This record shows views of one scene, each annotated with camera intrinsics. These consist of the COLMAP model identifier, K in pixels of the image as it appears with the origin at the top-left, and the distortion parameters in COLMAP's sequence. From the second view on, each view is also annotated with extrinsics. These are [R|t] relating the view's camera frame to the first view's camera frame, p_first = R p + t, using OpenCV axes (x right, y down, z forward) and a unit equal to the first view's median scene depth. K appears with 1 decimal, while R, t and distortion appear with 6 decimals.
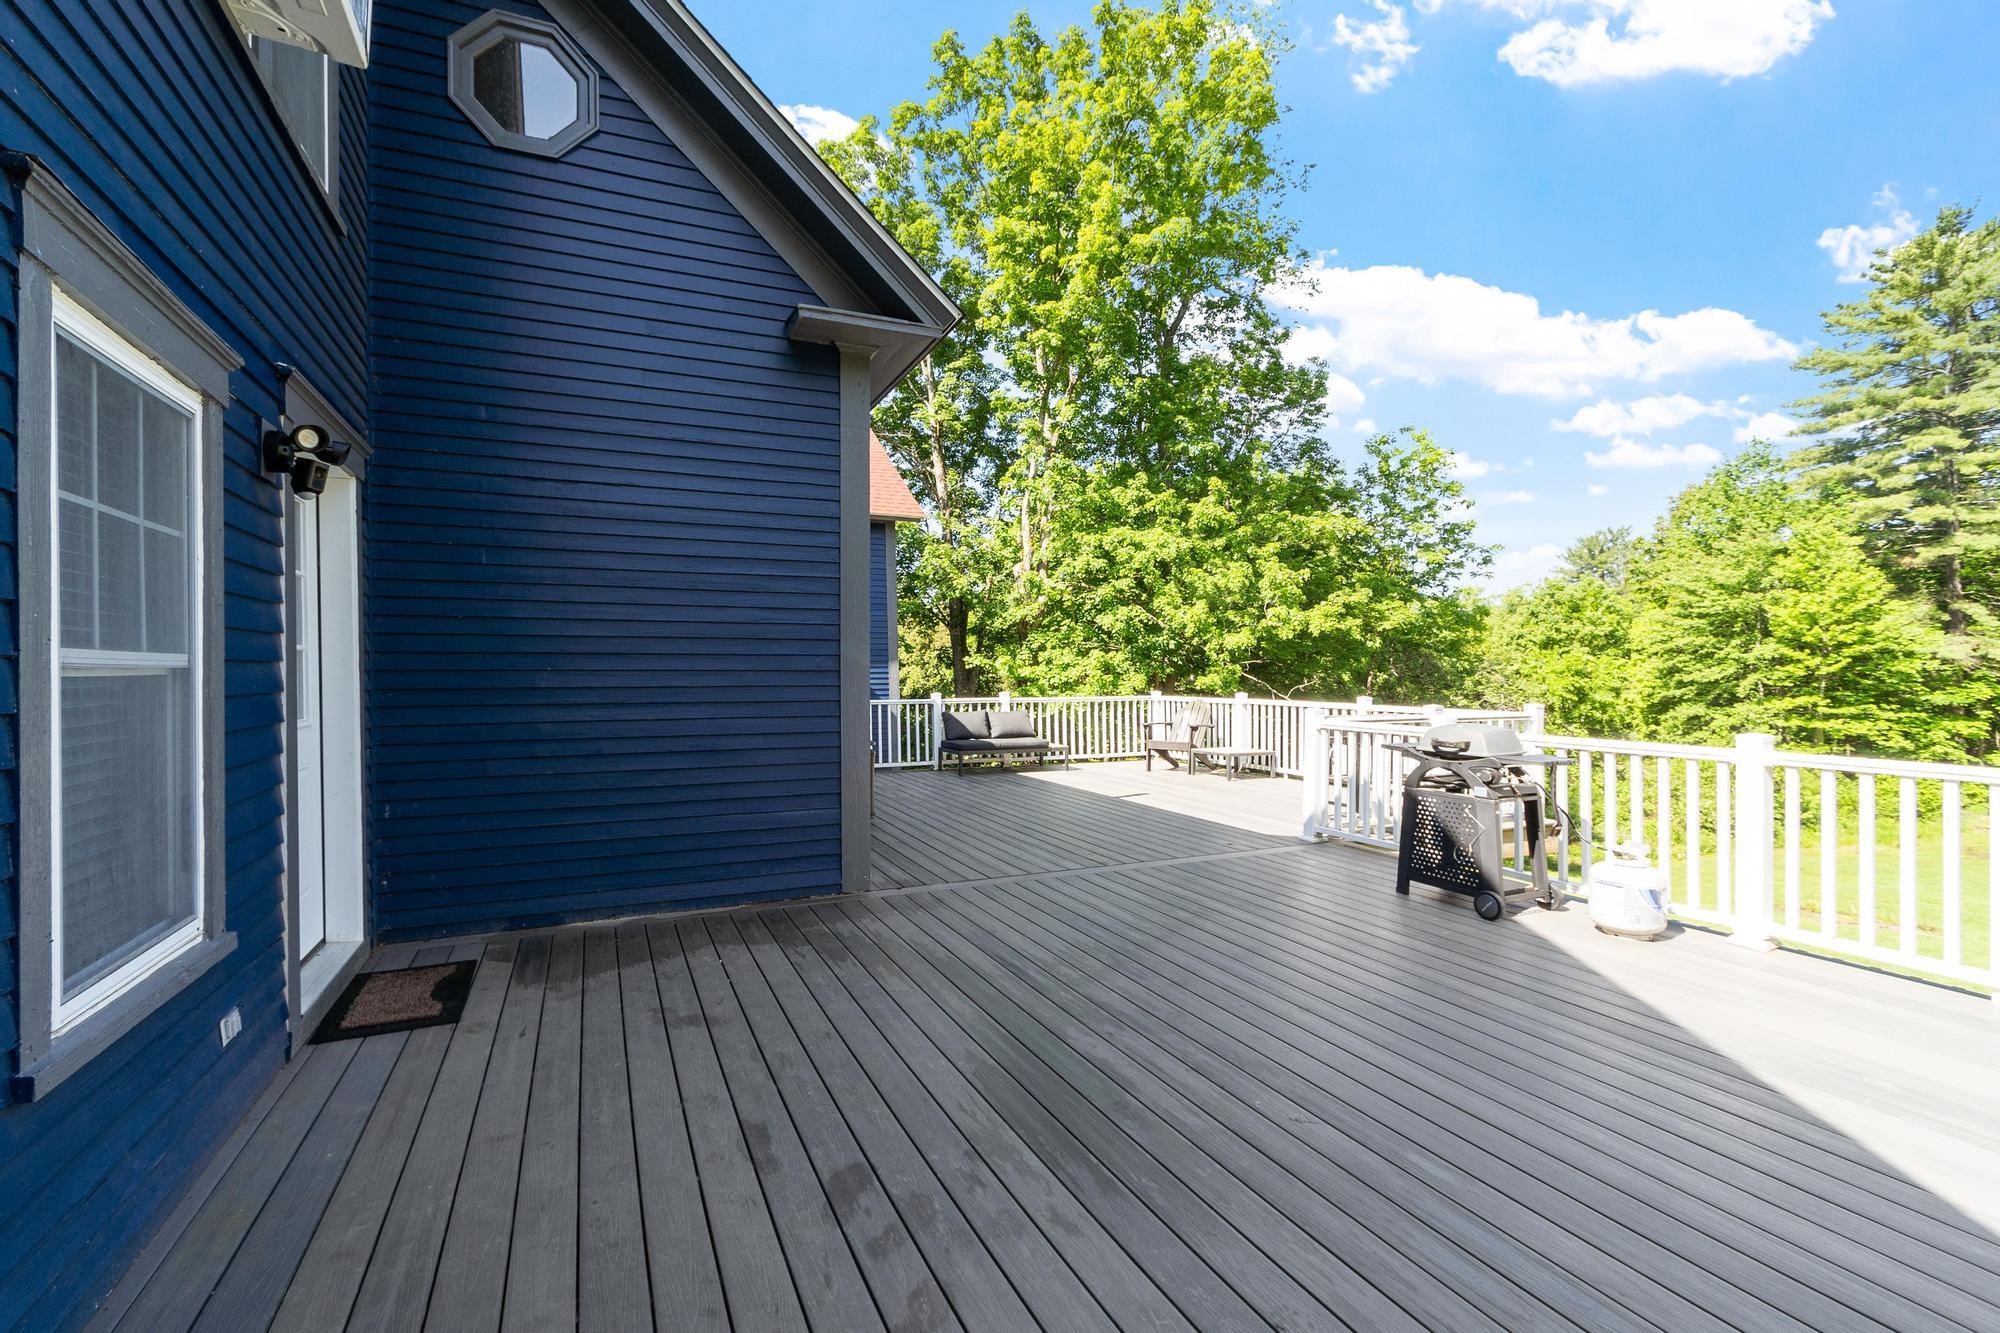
lens RADIAL K [[867.8, 0, 976.0], [0, 867.8, 675.3], [0, 0, 1]] dist [0.000415, -0.000149]
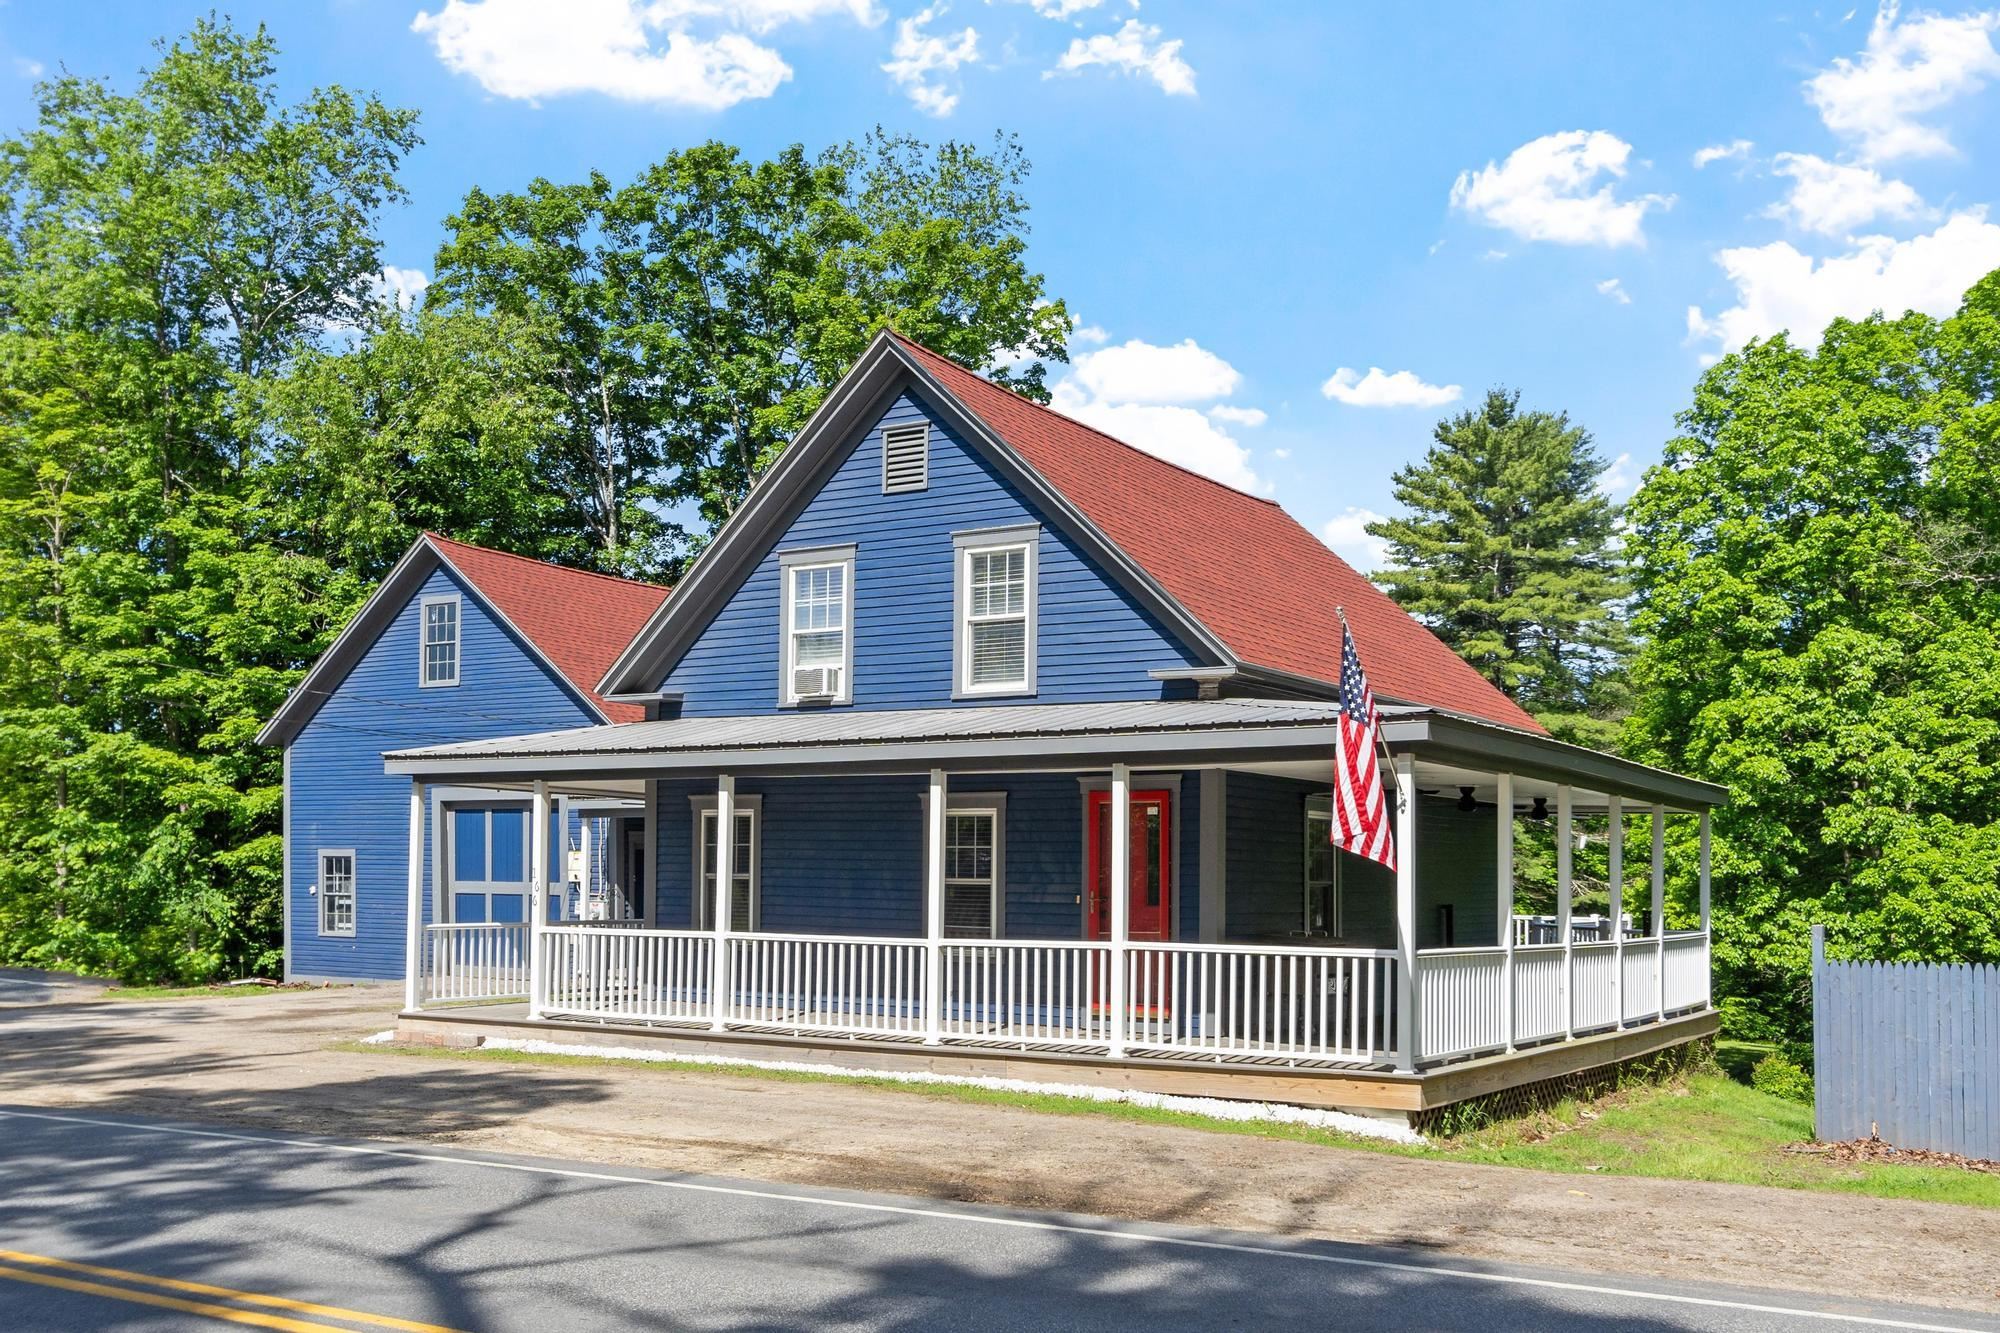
lens RADIAL K [[1843.3, 0, 997.6], [0, 1843.3, 812.1], [0, 0, 1]] dist [0.005298, 0.001782]
pose [[0.835216, 0.031824, 0.549000, -0.433327], [-0.009852, 0.999030, -0.042922, 0.000867], [-0.549833, 0.030440, 0.834720, -0.374401]]
